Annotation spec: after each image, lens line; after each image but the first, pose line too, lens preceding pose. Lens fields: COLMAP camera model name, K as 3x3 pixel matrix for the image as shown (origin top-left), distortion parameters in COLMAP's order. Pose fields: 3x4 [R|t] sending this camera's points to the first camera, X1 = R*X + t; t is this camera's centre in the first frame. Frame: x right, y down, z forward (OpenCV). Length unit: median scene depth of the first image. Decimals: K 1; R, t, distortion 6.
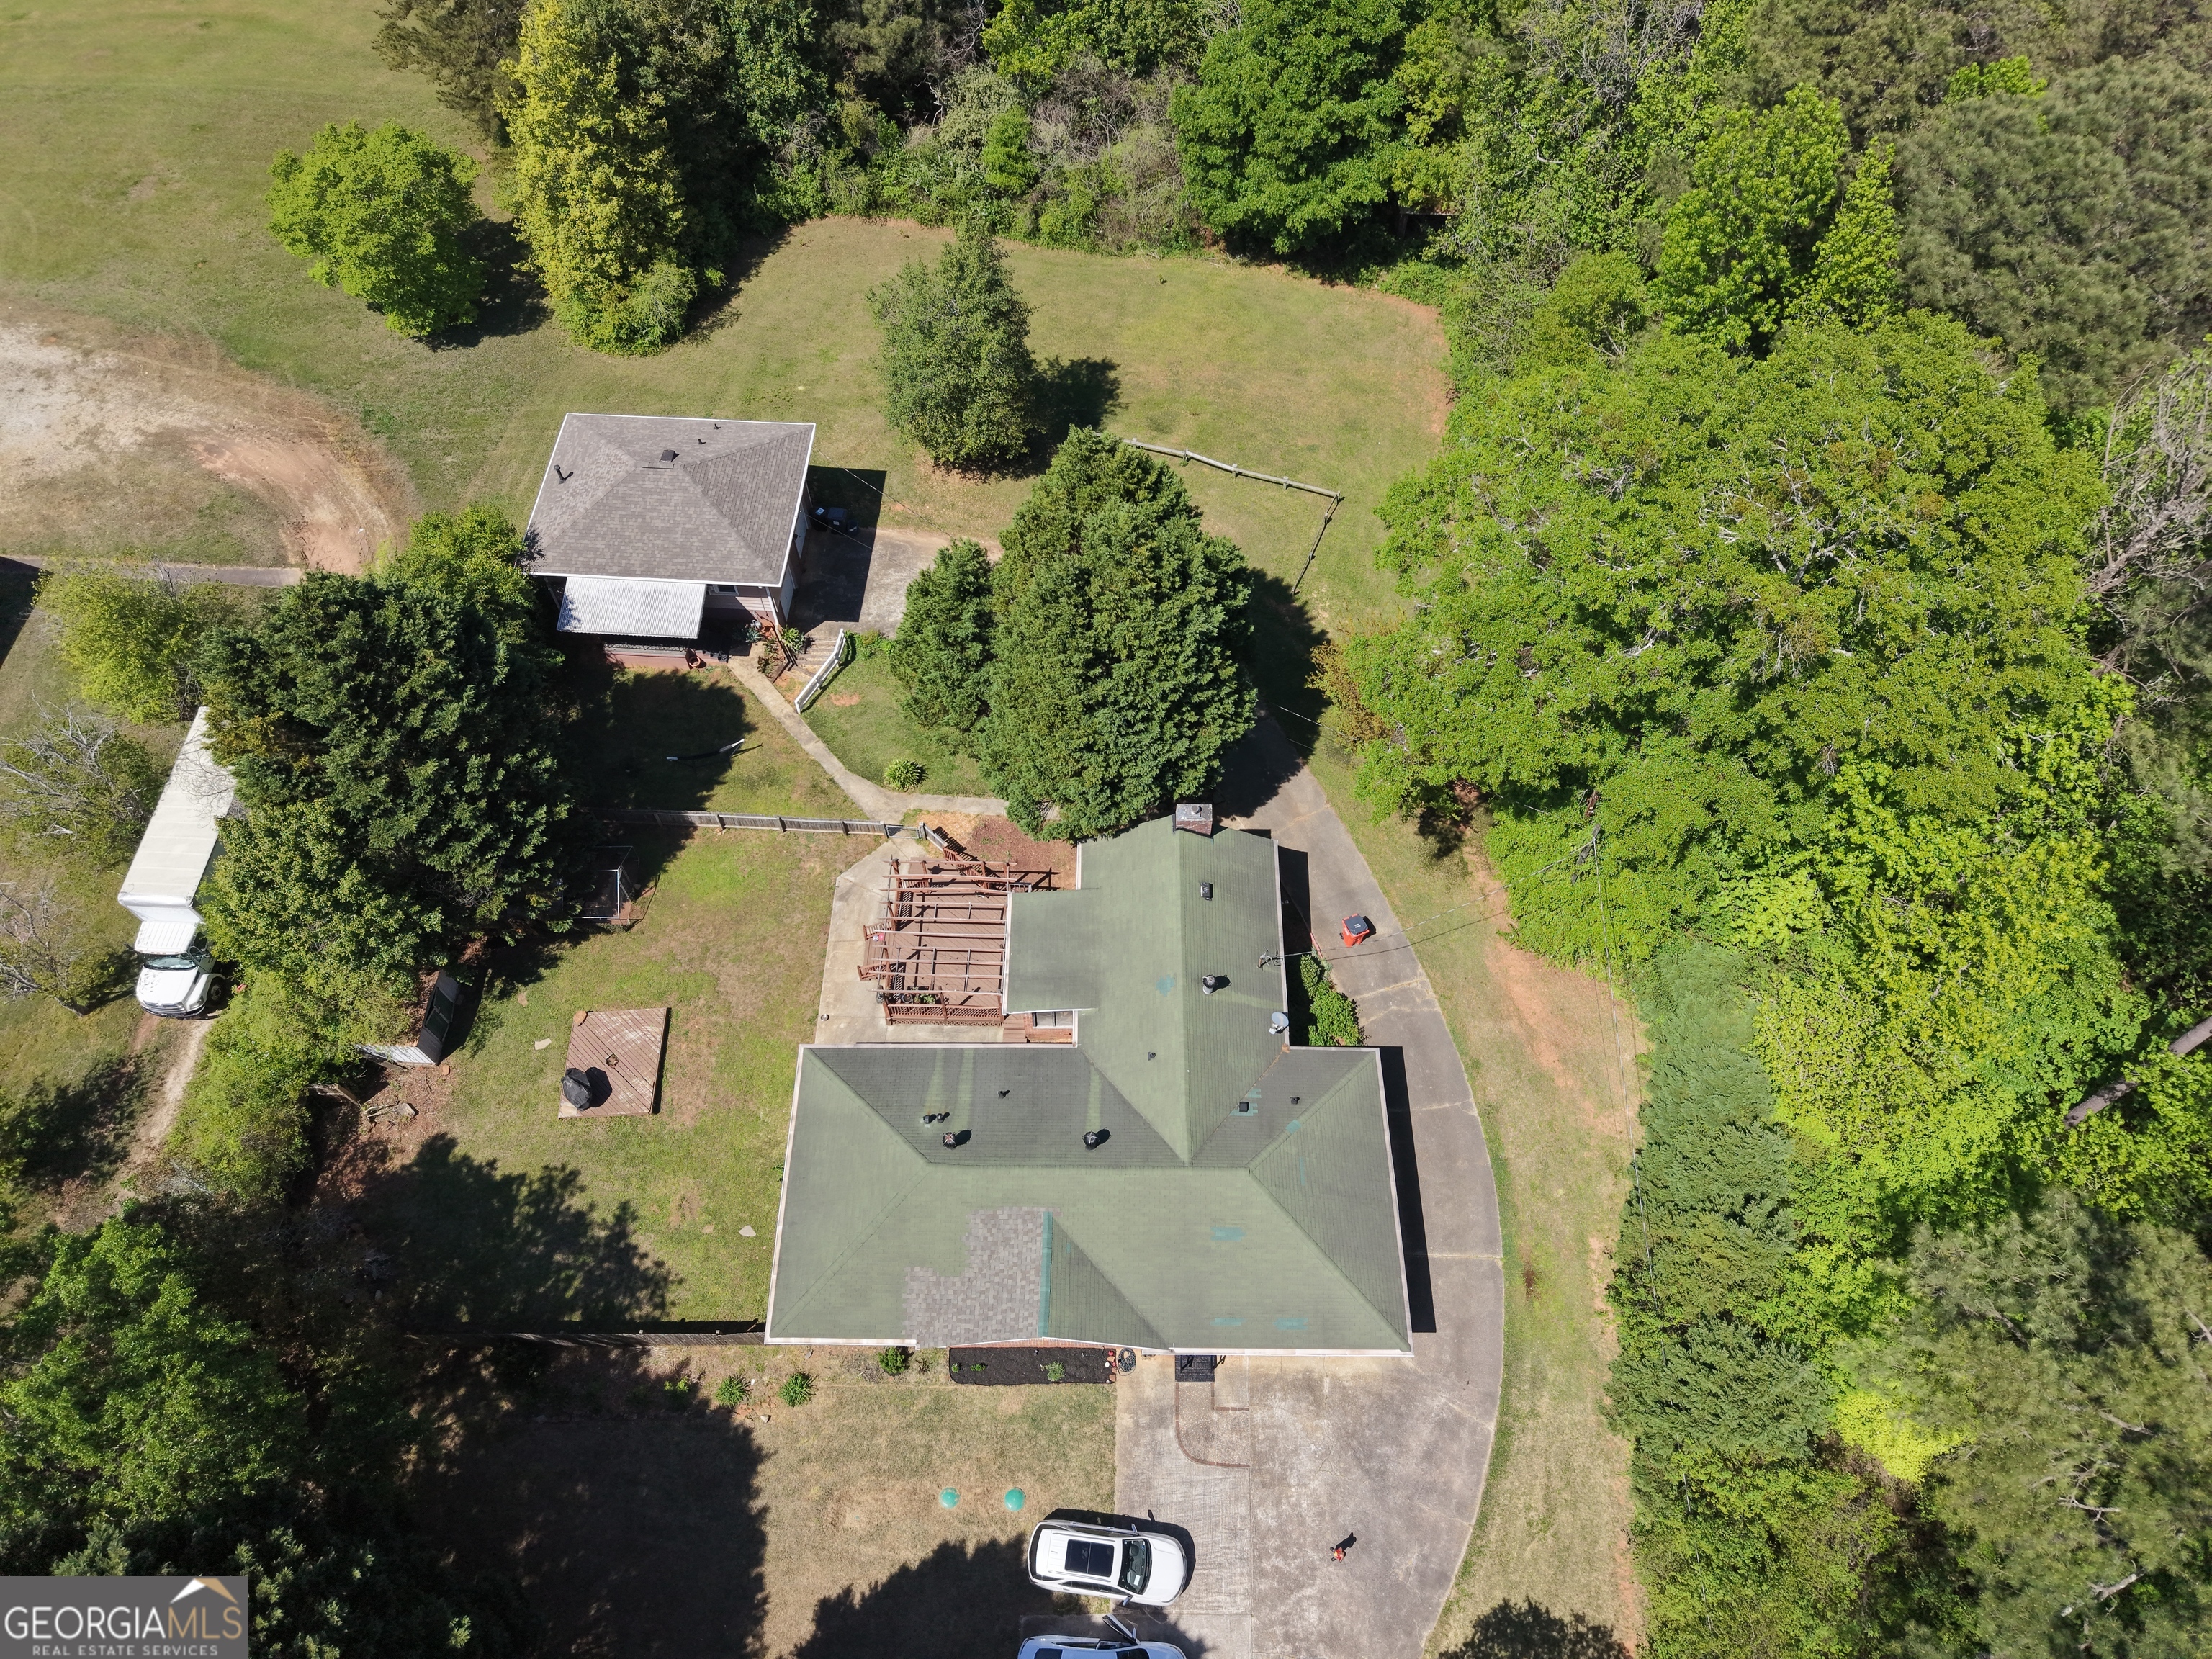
lens RADIAL K [[1451.0, 0, 1106.0], [0, 1451.0, 829.5], [0, 0, 1]] dist [0.006050, 0.001142]
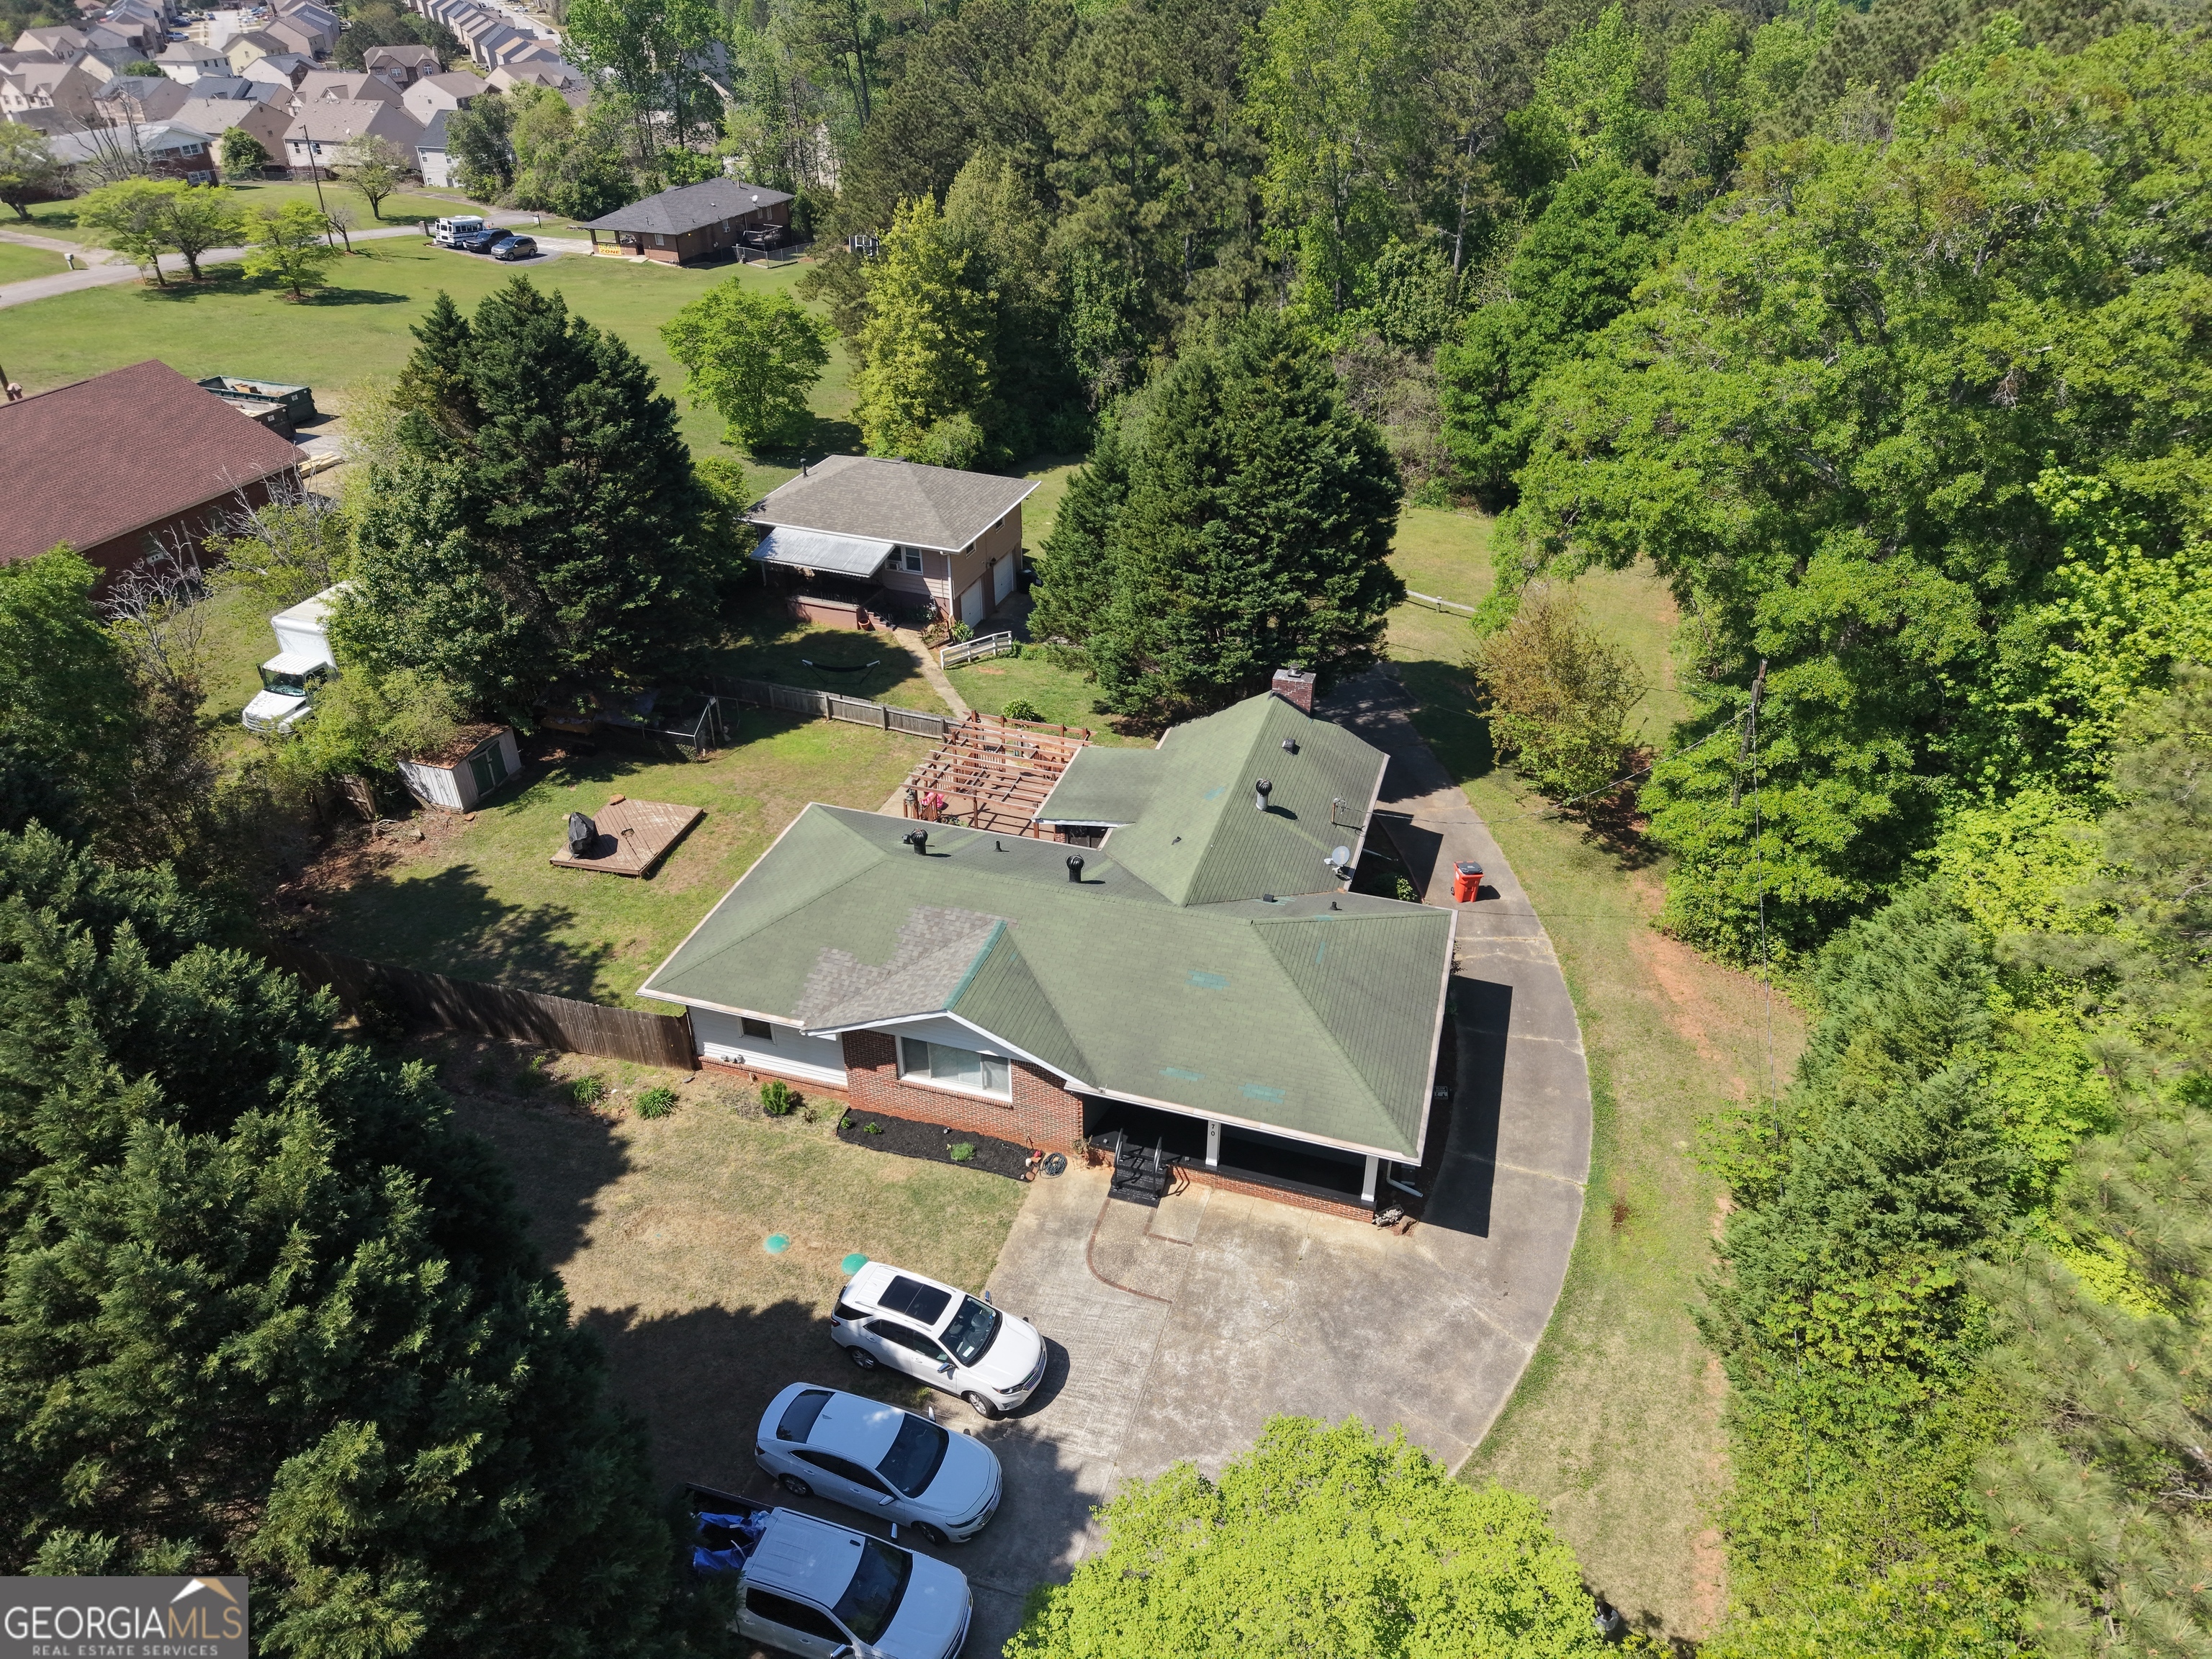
lens RADIAL K [[1451.0, 0, 1106.0], [0, 1451.0, 829.5], [0, 0, 1]] dist [0.006050, 0.001142]
pose [[0.958558, 0.151887, -0.241035, 0.182177], [-0.241766, 0.881242, -0.406154, 0.472151], [0.150721, 0.447596, 0.881443, 0.228741]]
